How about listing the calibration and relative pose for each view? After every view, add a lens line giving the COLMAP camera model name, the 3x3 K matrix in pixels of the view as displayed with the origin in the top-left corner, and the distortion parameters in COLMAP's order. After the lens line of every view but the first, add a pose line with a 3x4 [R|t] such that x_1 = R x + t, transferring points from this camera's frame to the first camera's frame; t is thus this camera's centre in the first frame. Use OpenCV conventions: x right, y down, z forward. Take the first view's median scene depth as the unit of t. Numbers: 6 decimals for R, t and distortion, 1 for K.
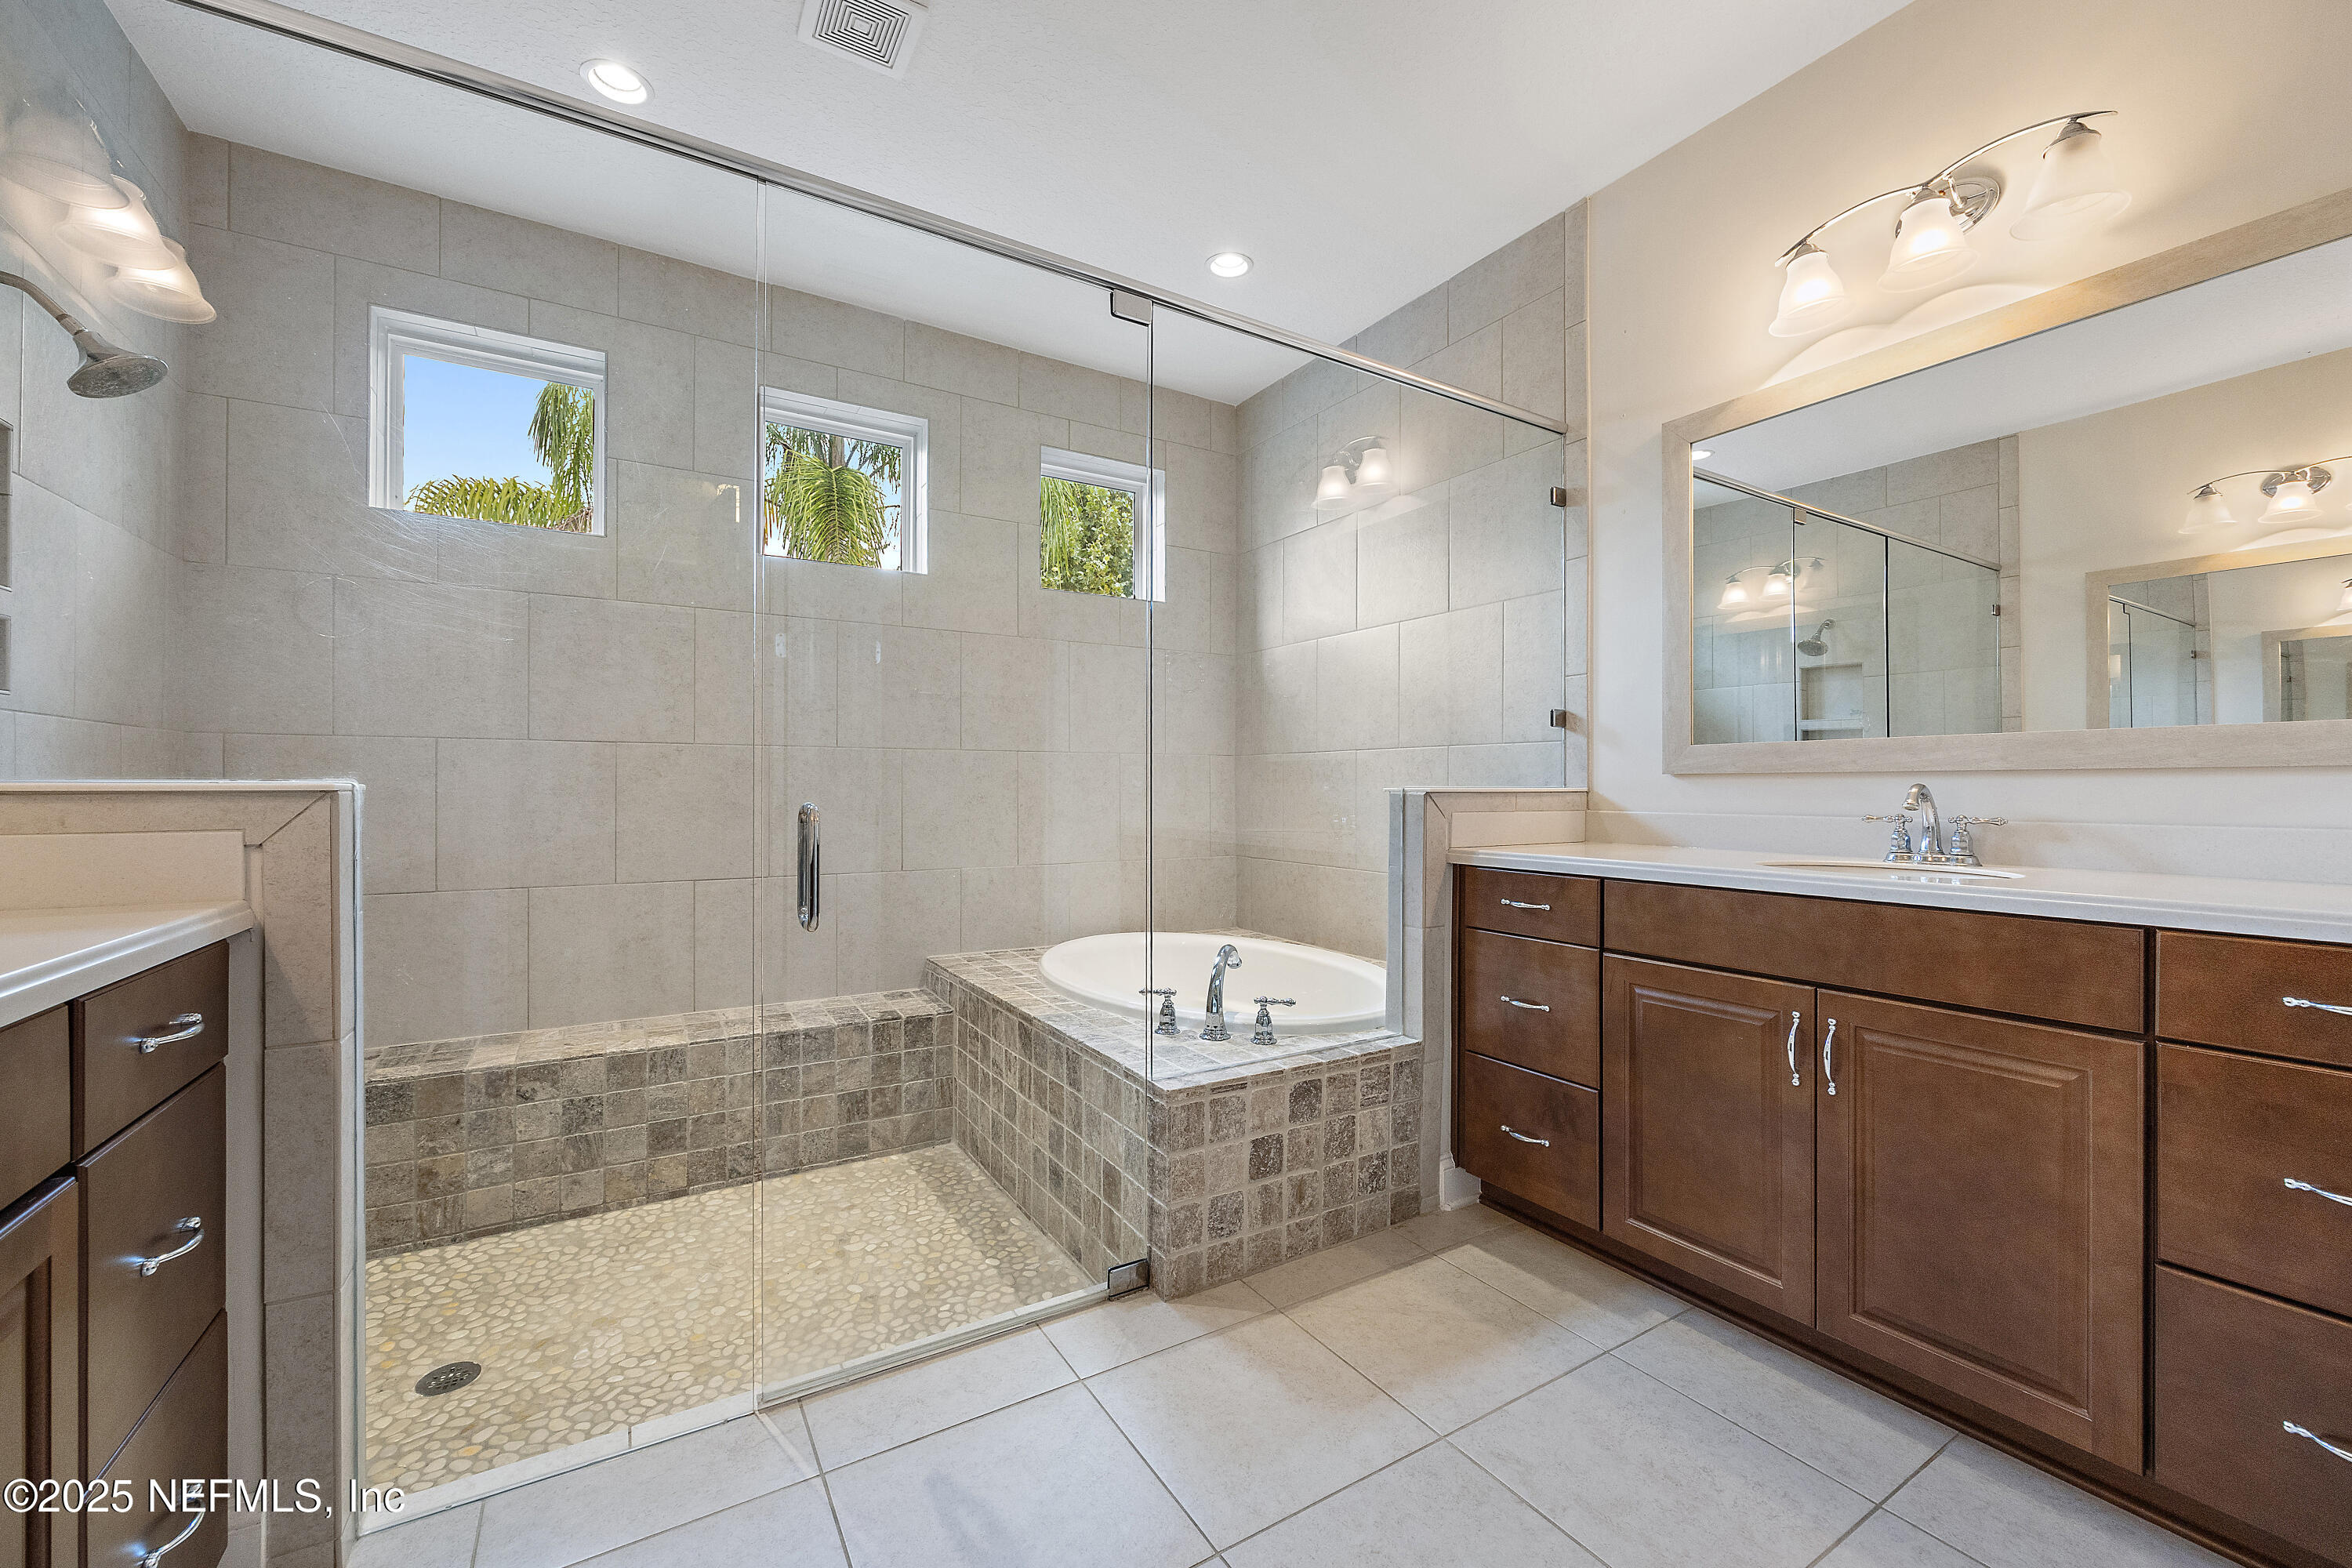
lens RADIAL K [[923.0, 0, 1178.2], [0, 923.0, 773.4], [0, 0, 1]] dist [-0.004611, -0.000202]
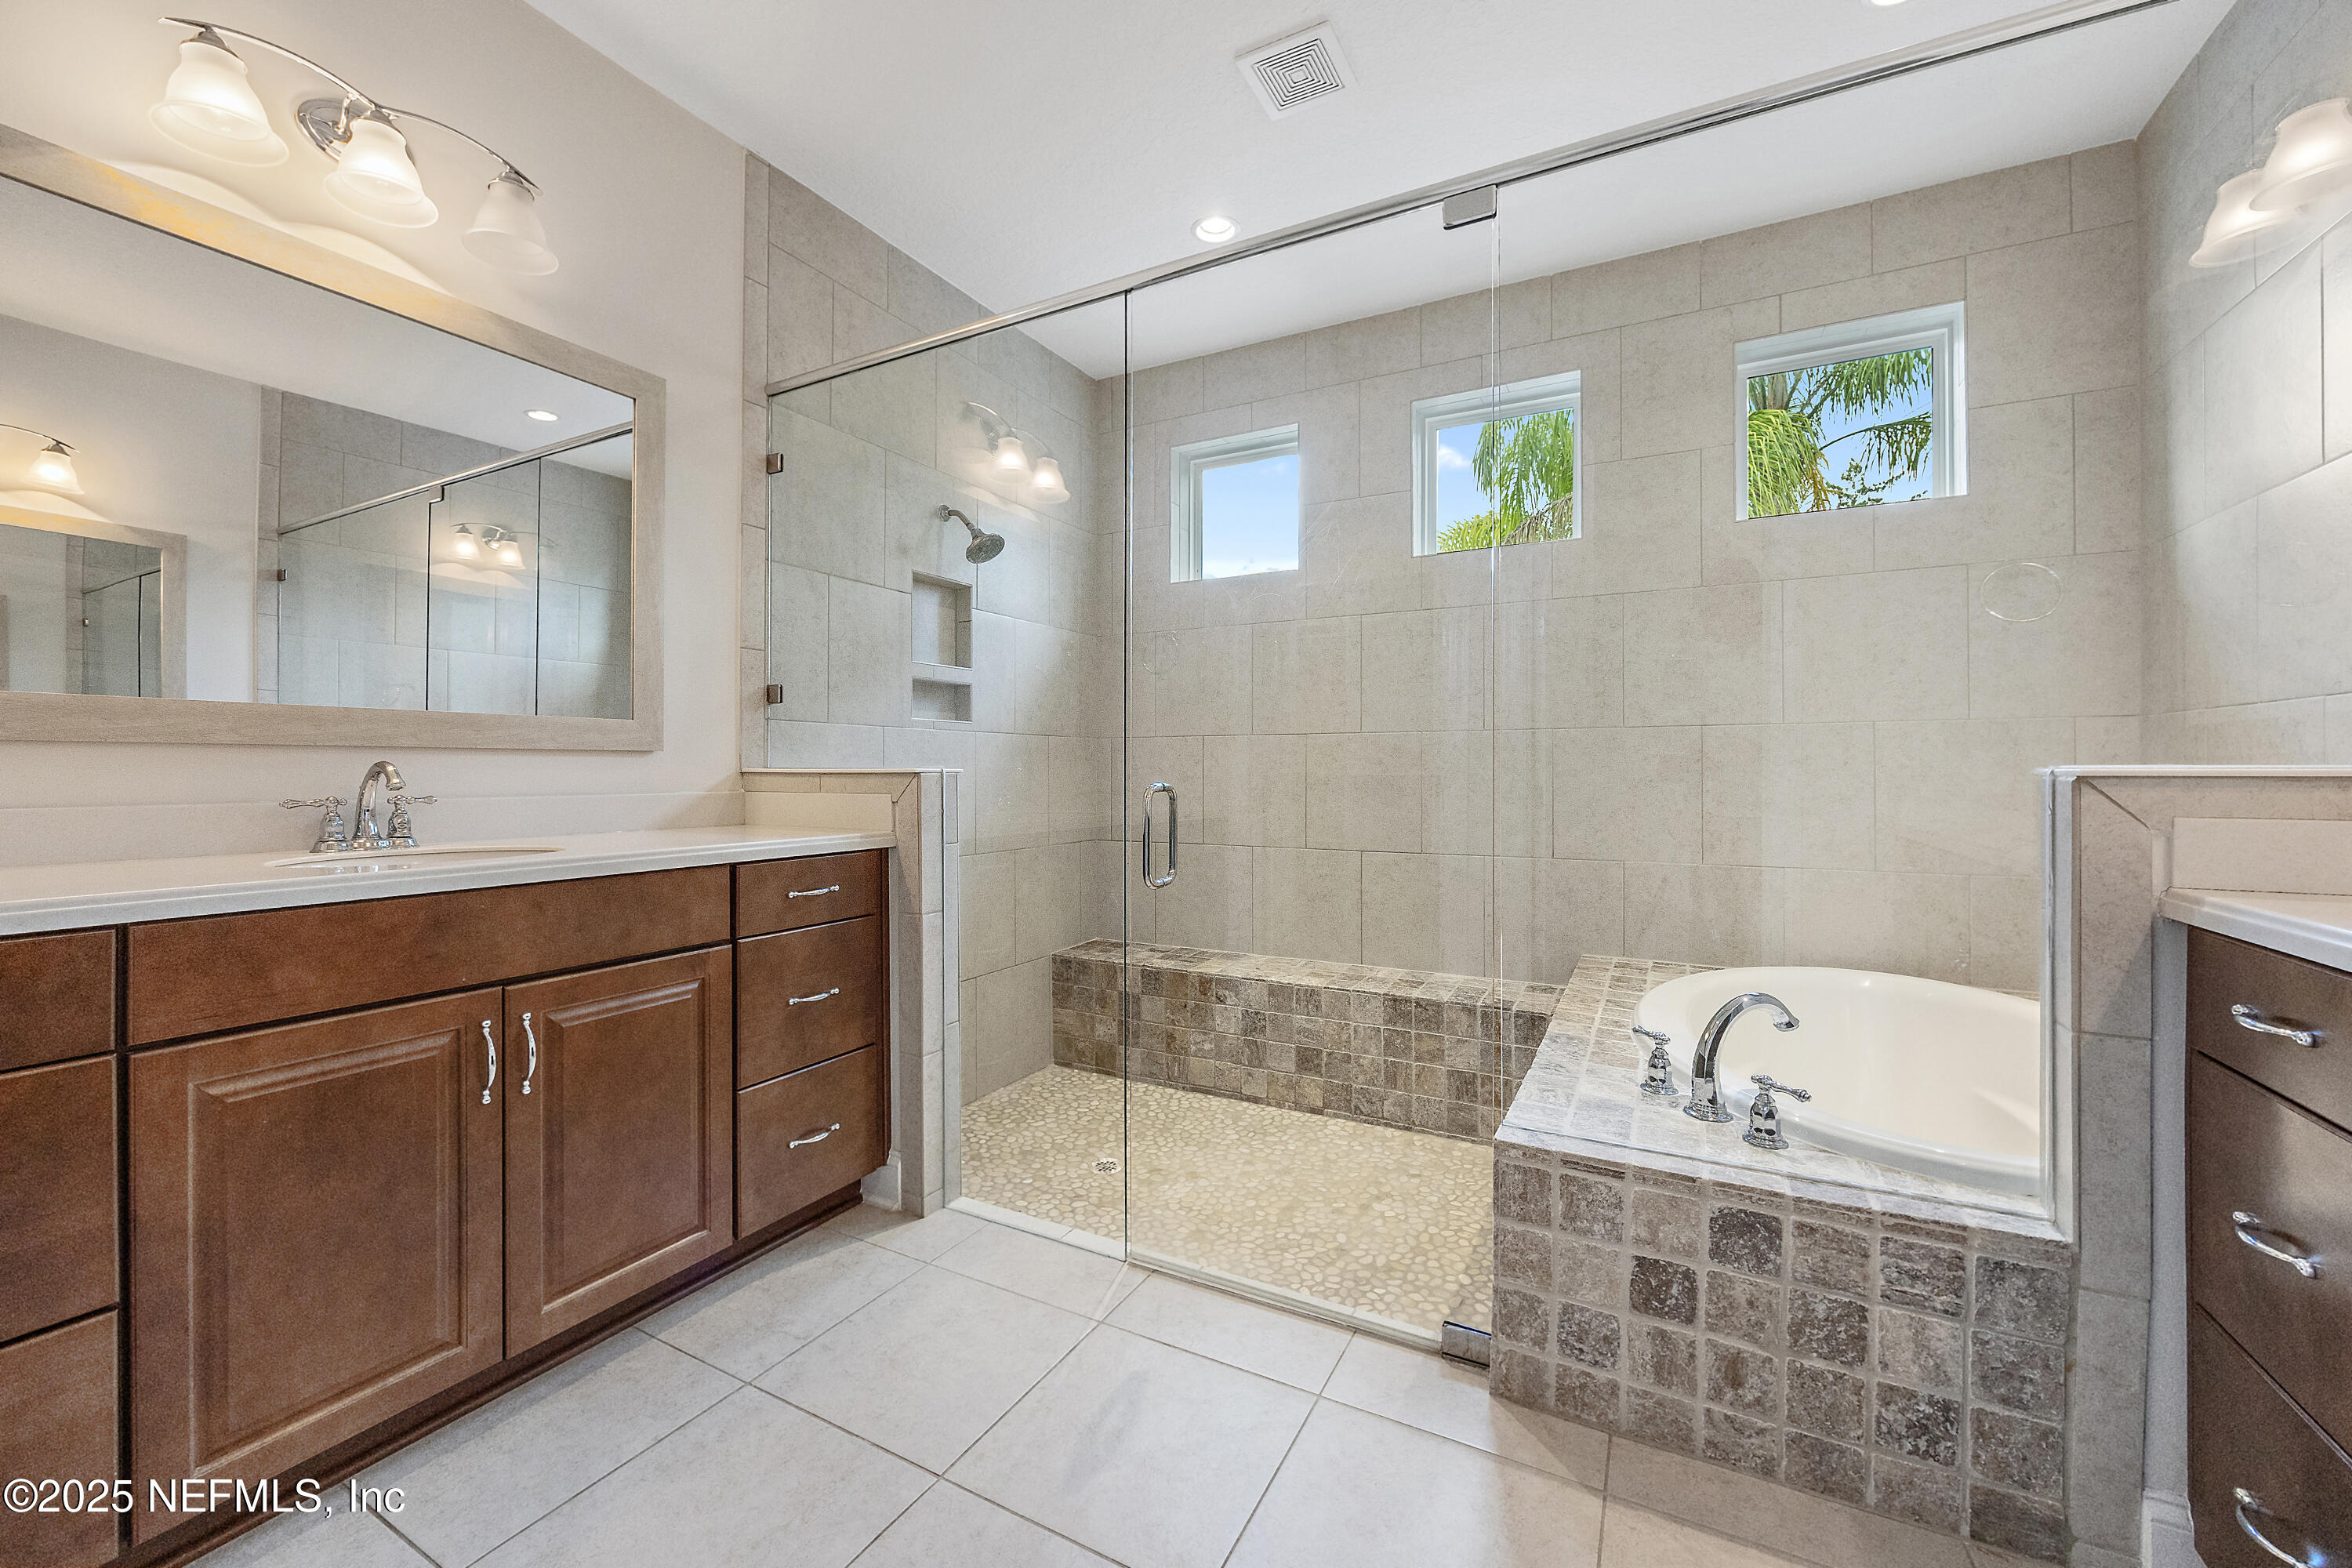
lens RADIAL K [[914.6, 0, 1180.6], [0, 914.6, 754.1], [0, 0, 1]] dist [-0.006498, 0.000232]
pose [[0.507924, -0.017367, -0.861227, 0.457457], [0.014329, 0.999829, -0.011711, 0.006546], [0.861283, -0.006393, 0.508086, 0.290593]]
